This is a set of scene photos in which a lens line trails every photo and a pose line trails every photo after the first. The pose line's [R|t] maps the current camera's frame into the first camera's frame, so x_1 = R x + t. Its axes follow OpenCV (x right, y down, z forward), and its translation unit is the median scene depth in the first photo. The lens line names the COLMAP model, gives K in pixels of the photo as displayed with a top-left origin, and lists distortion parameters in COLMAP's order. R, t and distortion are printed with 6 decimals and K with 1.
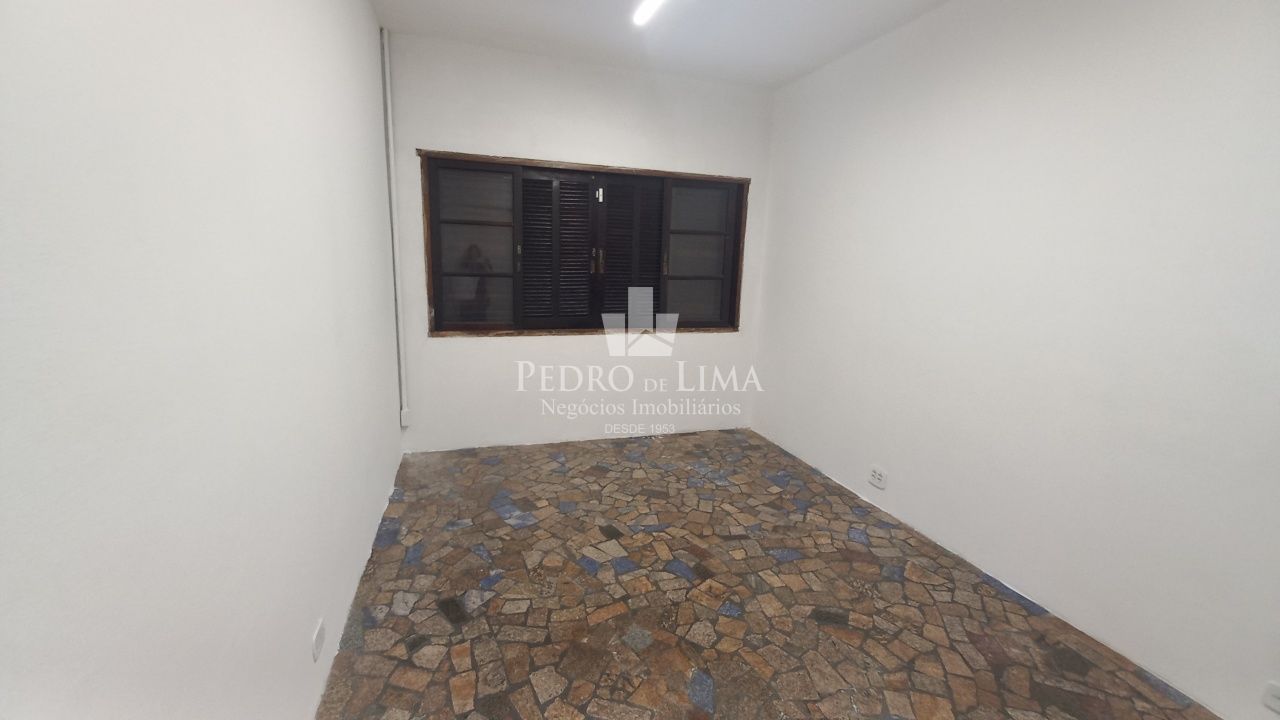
lens RADIAL K [[504.1, 0, 637.9], [0, 504.1, 358.9], [0, 0, 1]] dist [-0.005712, -0.003305]
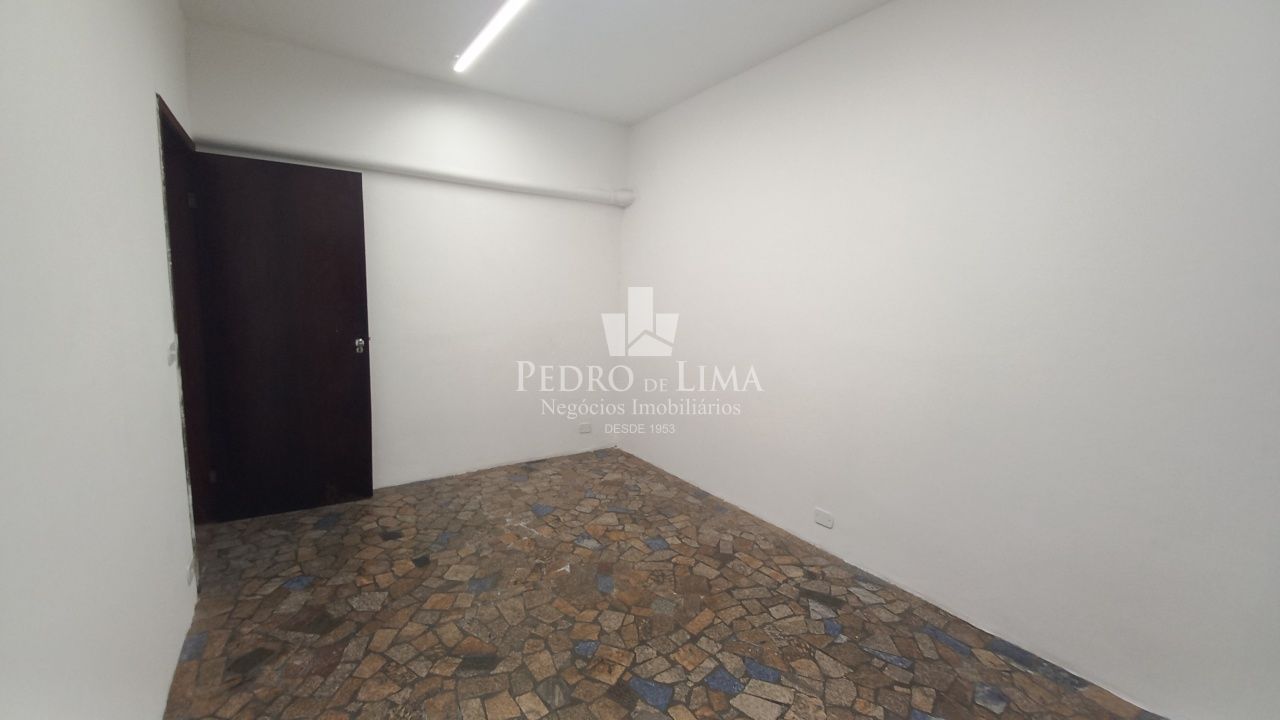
lens RADIAL K [[504.1, 0, 639.8], [0, 504.1, 358.7], [0, 0, 1]] dist [-0.005712, -0.003305]
pose [[-0.957475, -0.018907, -0.287896, 0.378335], [-0.106426, 0.950627, 0.291516, -0.317230], [0.268170, 0.309759, -0.912214, 1.759113]]
